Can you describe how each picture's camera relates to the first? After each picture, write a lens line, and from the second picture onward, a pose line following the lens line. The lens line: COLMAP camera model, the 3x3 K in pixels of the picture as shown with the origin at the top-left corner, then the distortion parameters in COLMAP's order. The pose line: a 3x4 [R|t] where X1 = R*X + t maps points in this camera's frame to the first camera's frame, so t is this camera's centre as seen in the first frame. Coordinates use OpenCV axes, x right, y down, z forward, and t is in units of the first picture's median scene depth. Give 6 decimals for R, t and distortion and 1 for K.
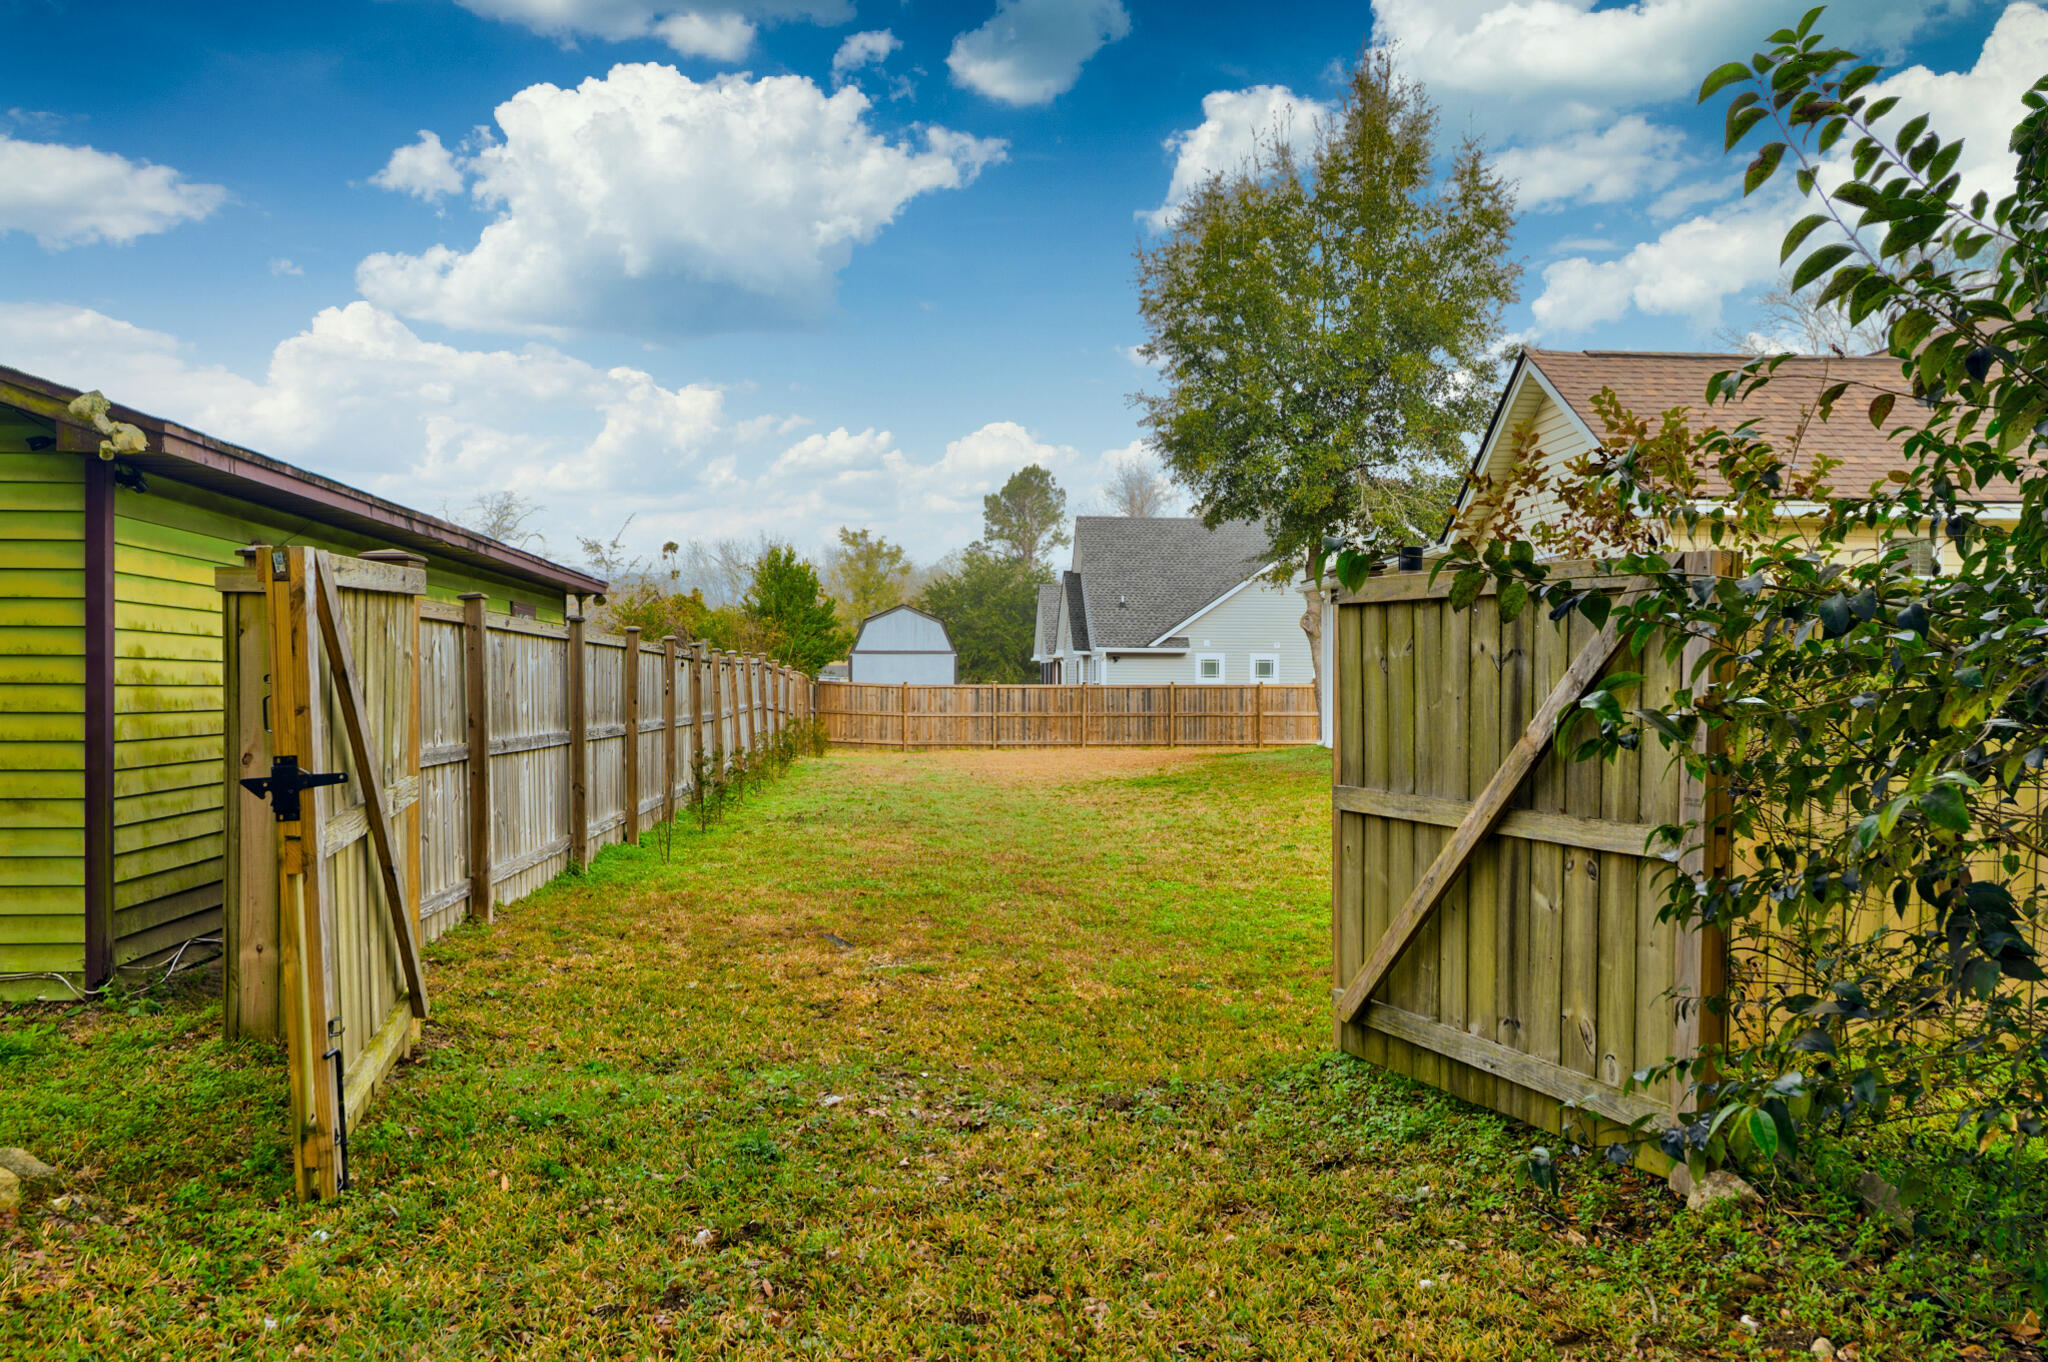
lens RADIAL K [[1574.2, 0, 1021.4], [0, 1574.2, 682.9], [0, 0, 1]] dist [-0.004216, 0.007075]
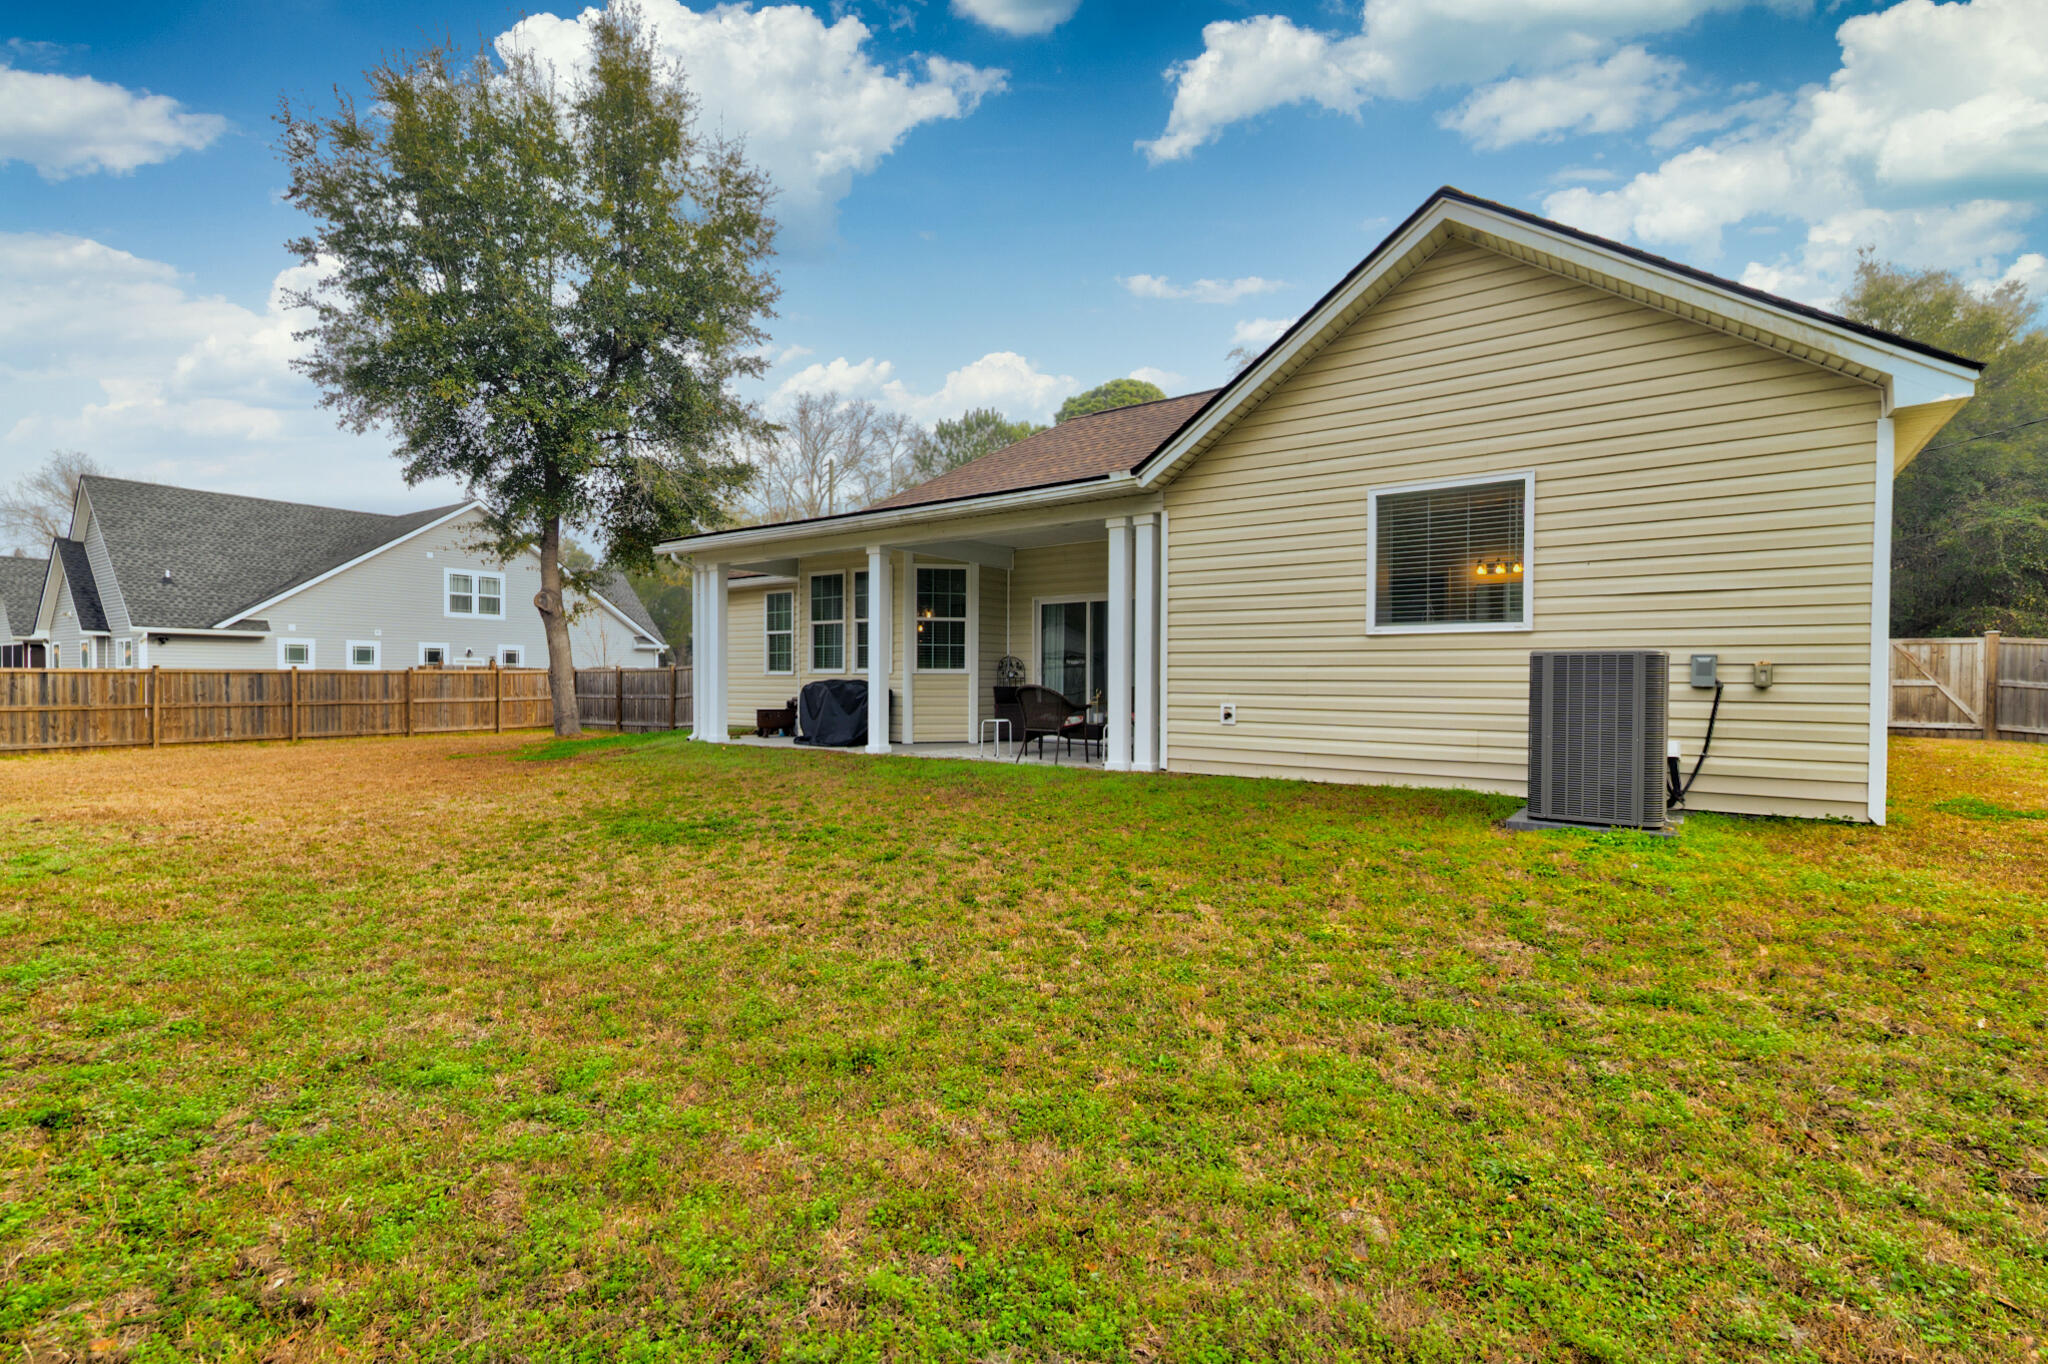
lens RADIAL K [[931.3, 0, 1041.1], [0, 931.3, 685.7], [0, 0, 1]] dist [0.014640, -0.000163]
pose [[0.630813, -0.006317, 0.775909, -0.039346], [-0.003146, 0.999938, 0.010699, 0.002649], [-0.775929, -0.009190, 0.630754, 0.287731]]
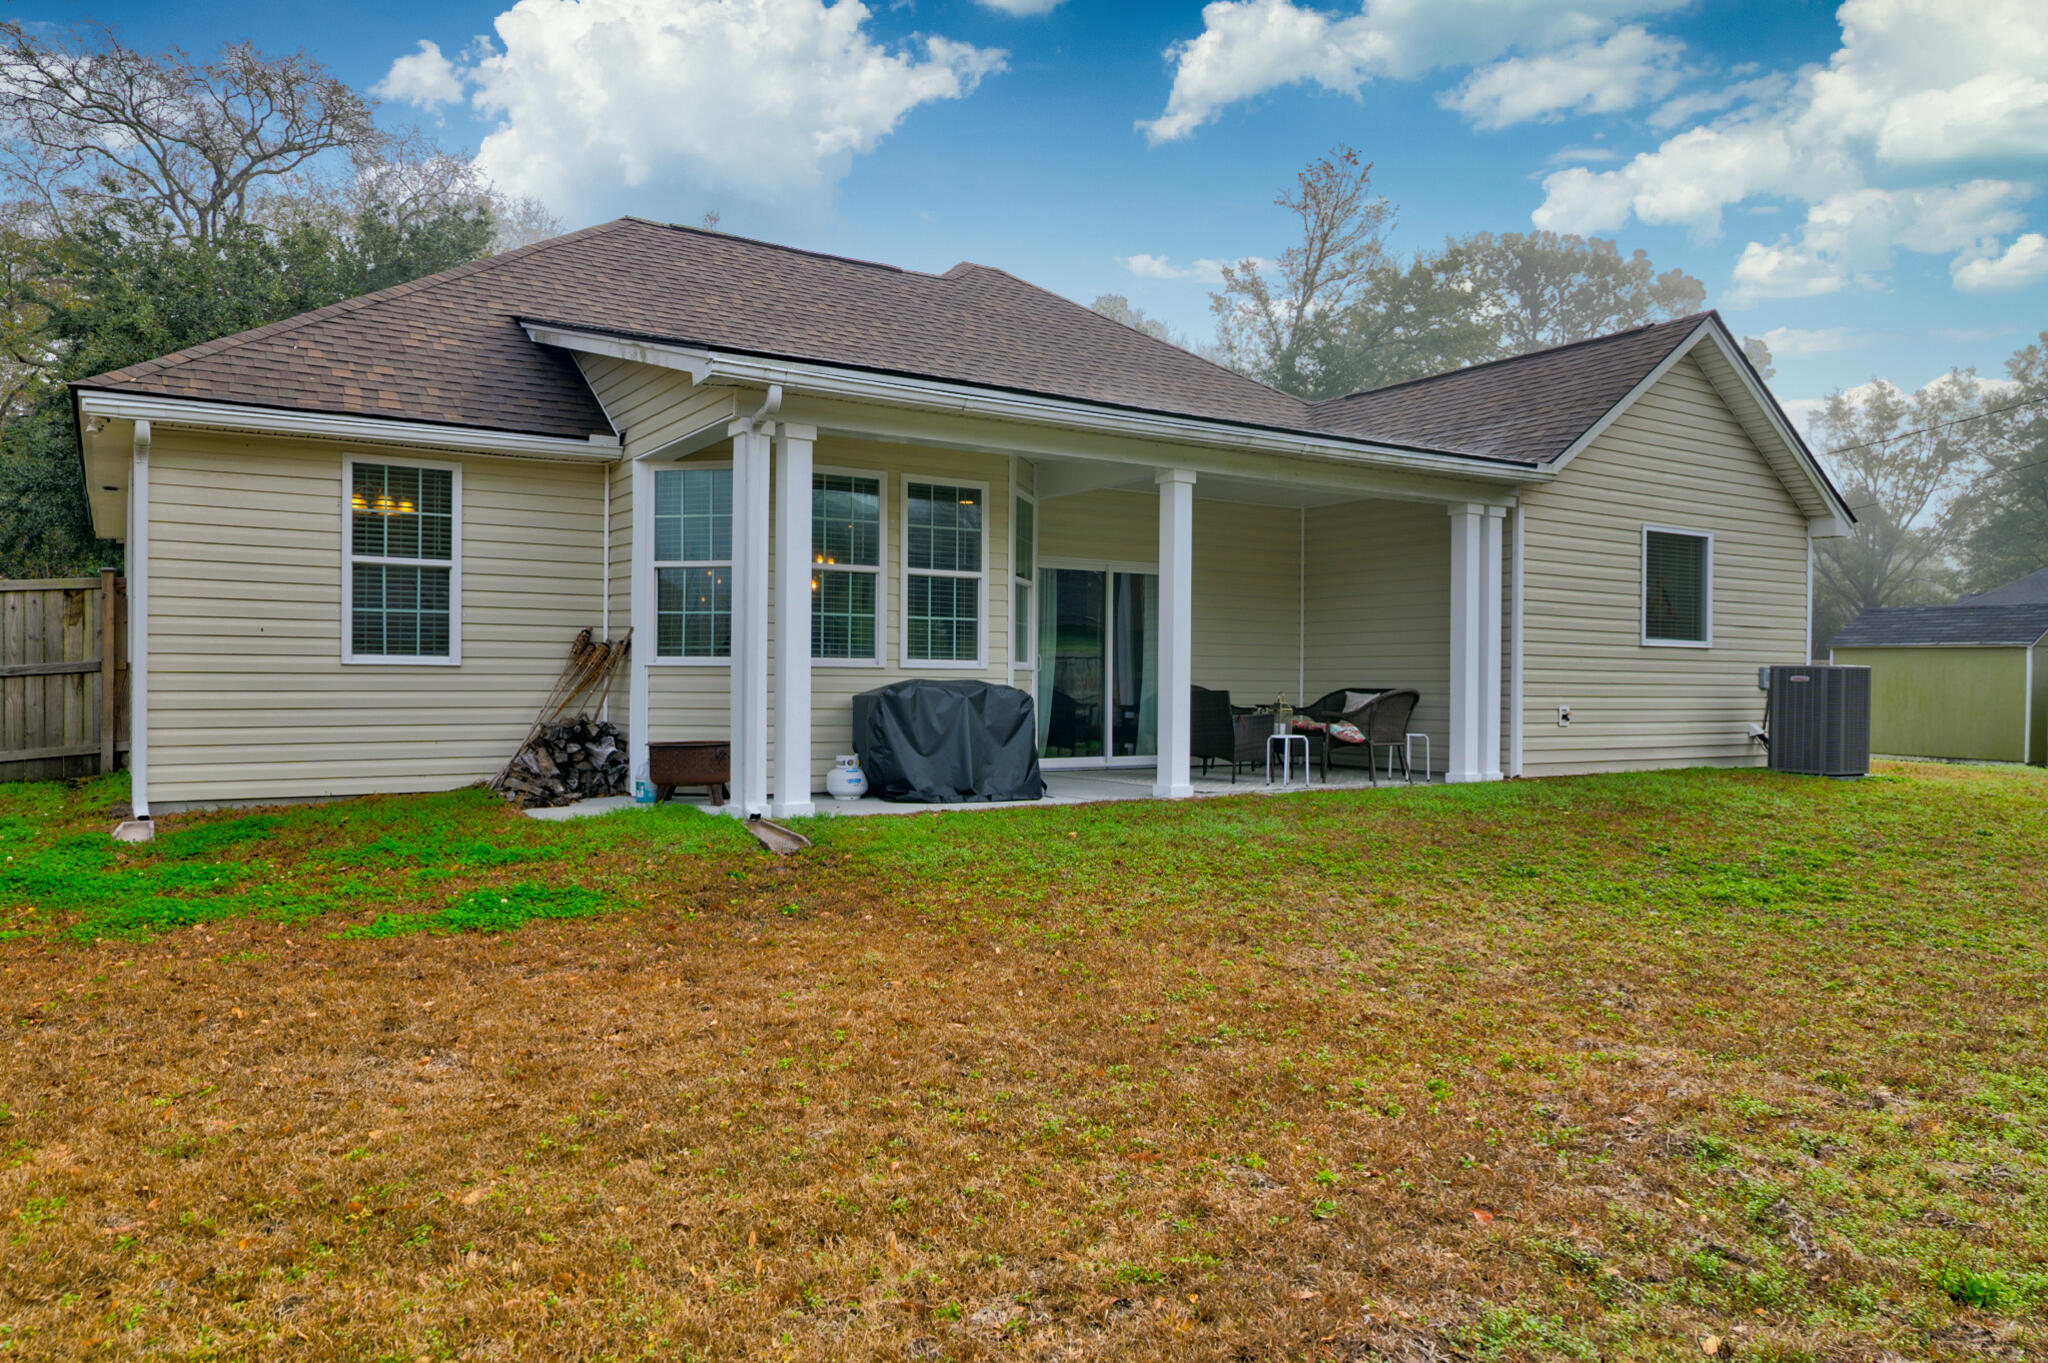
lens RADIAL K [[1383.6, 0, 1024.3], [0, 1383.6, 679.3], [0, 0, 1]] dist [0.003942, 0.000657]
pose [[-0.510615, -0.012237, 0.859722, -0.059624], [-0.013240, 0.999892, 0.006368, 0.002280], [-0.859707, -0.008131, -0.510722, 0.598717]]
